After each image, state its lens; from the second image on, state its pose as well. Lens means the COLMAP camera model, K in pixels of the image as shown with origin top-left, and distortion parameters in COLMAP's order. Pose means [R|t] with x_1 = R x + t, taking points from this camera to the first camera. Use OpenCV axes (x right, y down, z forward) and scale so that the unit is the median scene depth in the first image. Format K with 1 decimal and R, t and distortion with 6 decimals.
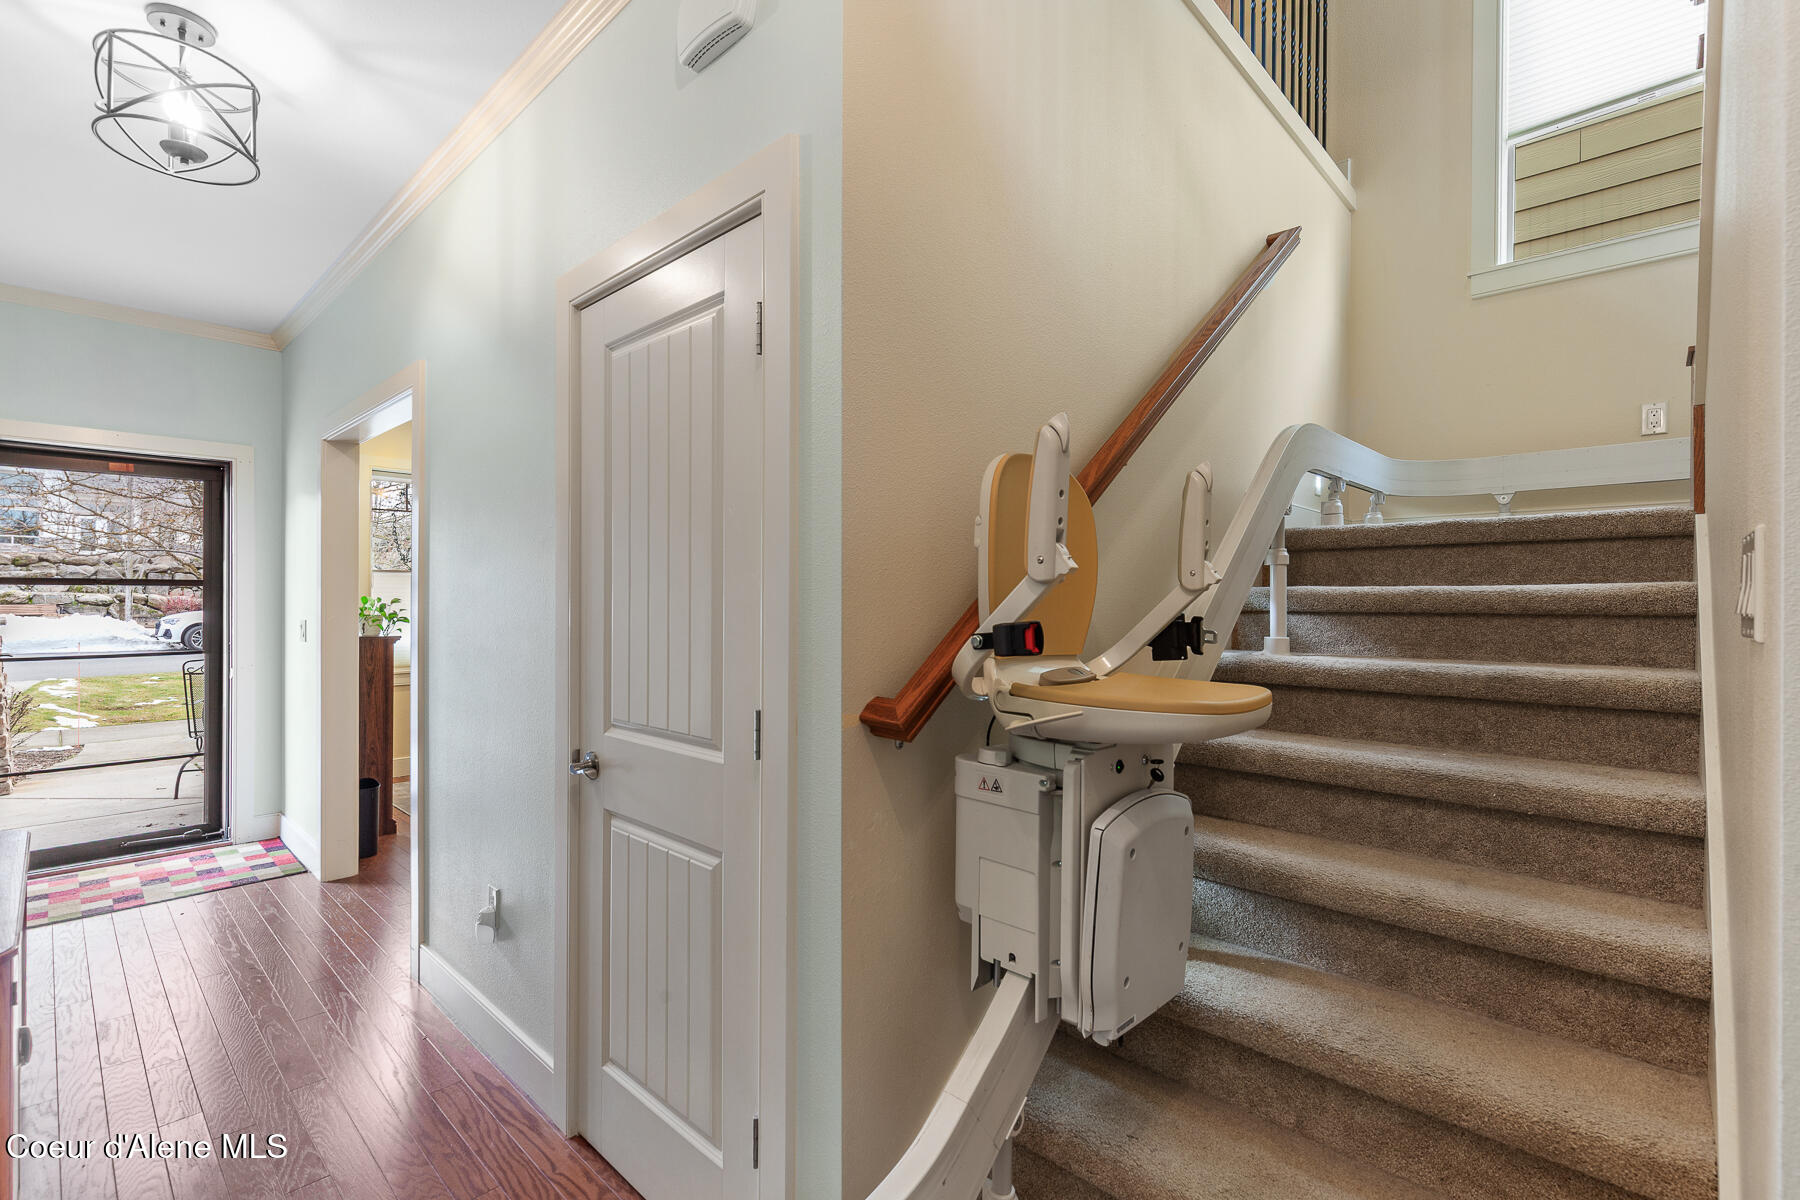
lens RADIAL K [[821.2, 0, 903.2], [0, 821.2, 602.8], [0, 0, 1]] dist [0.004430, -0.000265]
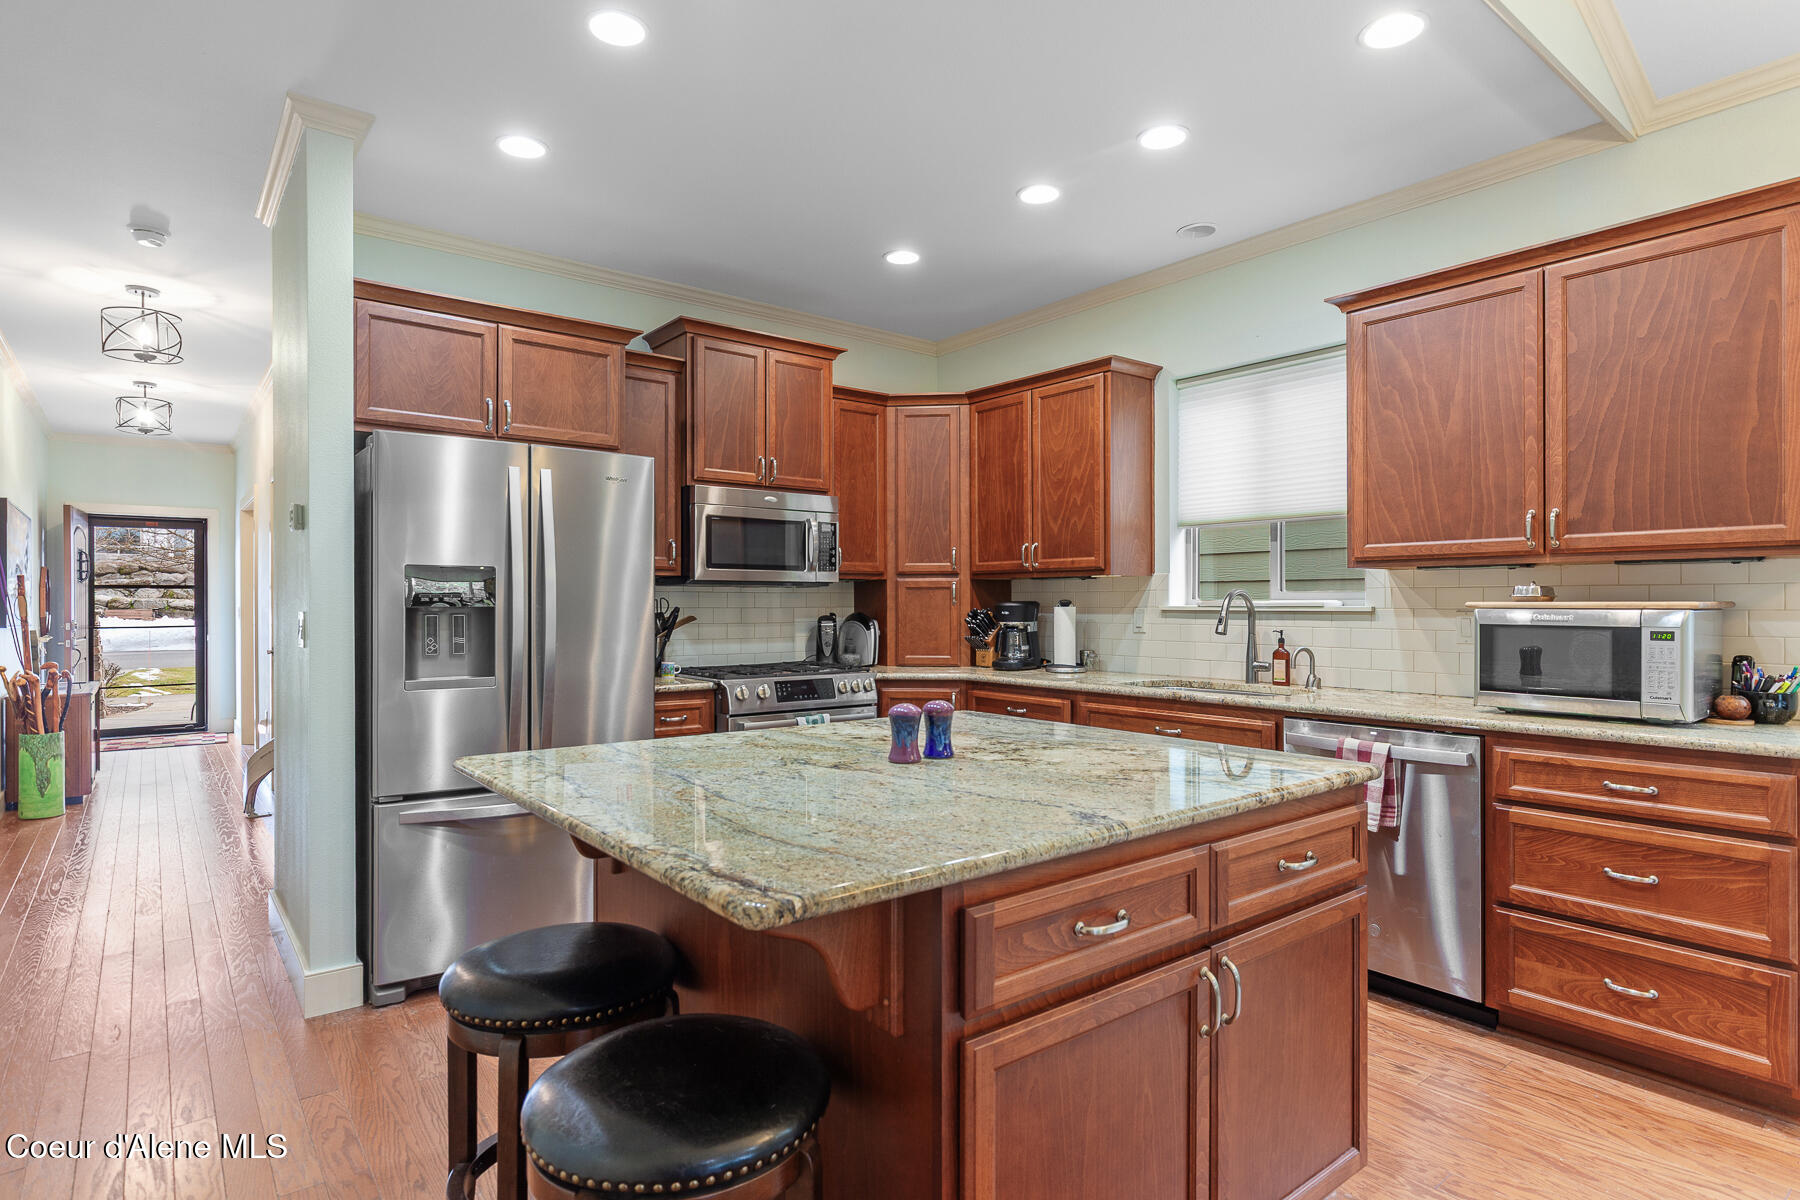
lens RADIAL K [[947.6, 0, 897.1], [0, 947.6, 604.1], [0, 0, 1]] dist [0.005197, 0.000227]
pose [[0.990166, -0.005296, -0.139799, 0.299349], [0.004990, 0.999984, -0.002537, 0.008317], [0.139810, 0.001815, 0.990177, -0.261148]]
